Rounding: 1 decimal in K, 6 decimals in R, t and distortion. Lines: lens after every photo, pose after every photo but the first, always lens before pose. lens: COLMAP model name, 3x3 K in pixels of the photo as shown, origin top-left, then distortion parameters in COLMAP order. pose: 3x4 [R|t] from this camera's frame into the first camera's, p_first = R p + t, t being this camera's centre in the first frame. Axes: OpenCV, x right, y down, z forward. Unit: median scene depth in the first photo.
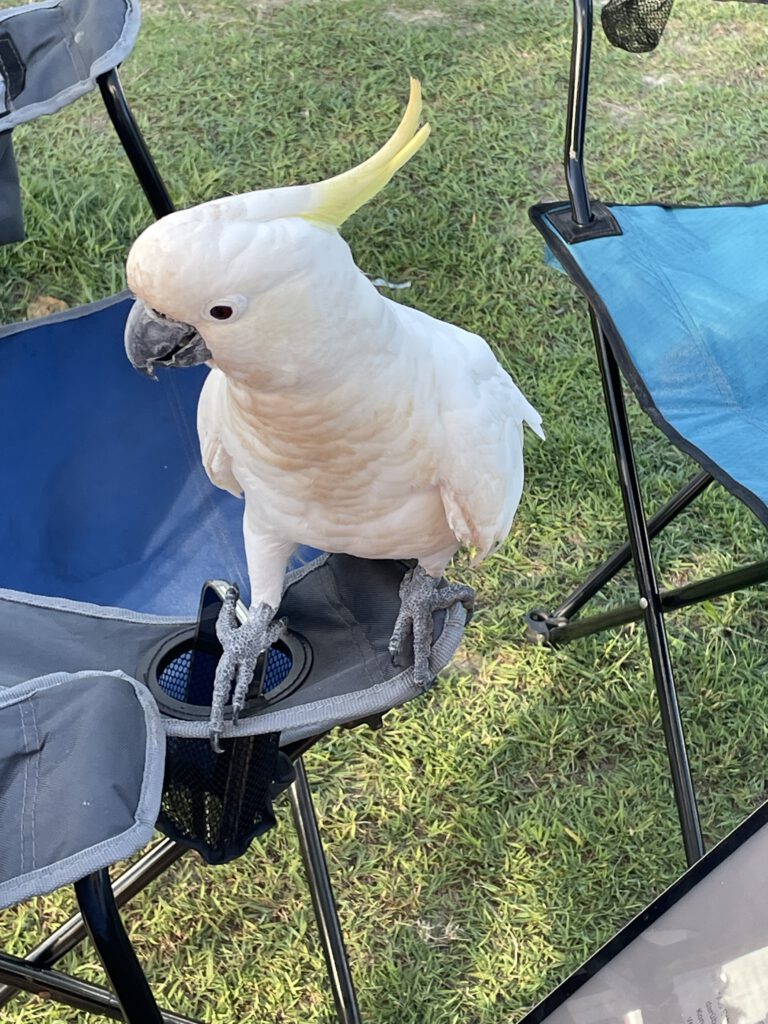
lens RADIAL K [[2063.2, 0, 382.8], [0, 2063.2, 508.4], [0, 0, 1]] dist [0.082408, 0.000000]
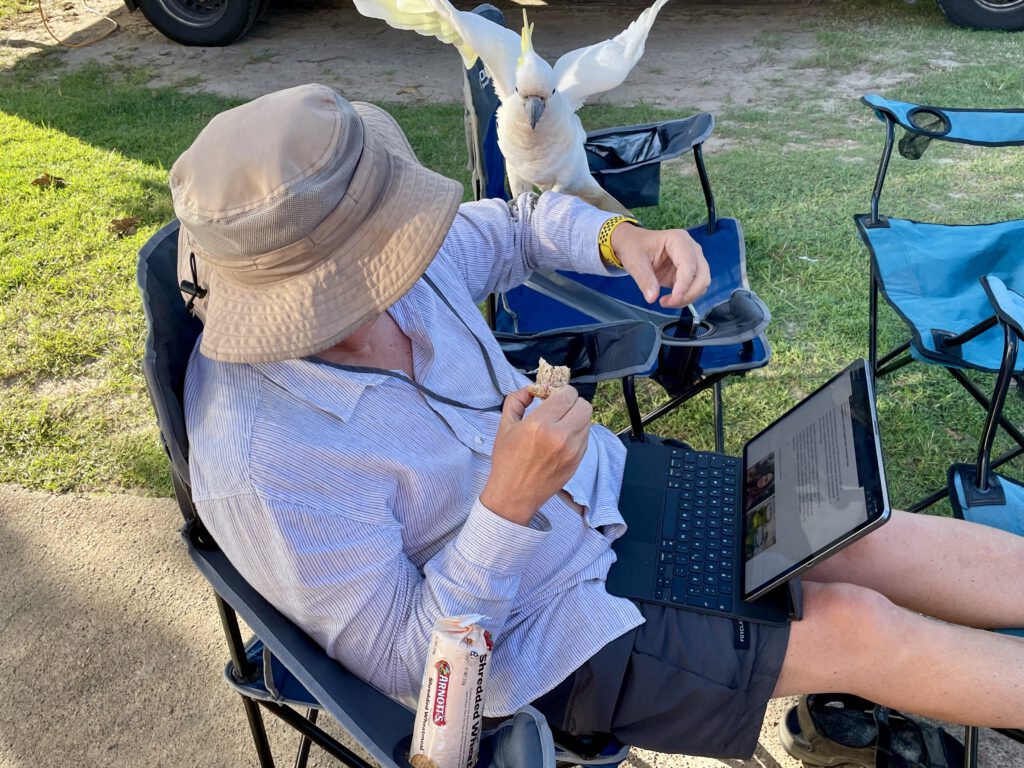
lens RADIAL K [[918.9, 0, 504.9], [0, 918.9, 385.6], [0, 0, 1]] dist [0.040112, -0.054069]
pose [[0.927252, 0.177631, -0.329622, 0.073933], [-0.178116, 0.983582, 0.028991, 0.093498], [0.329360, 0.031829, 0.943668, -0.188471]]
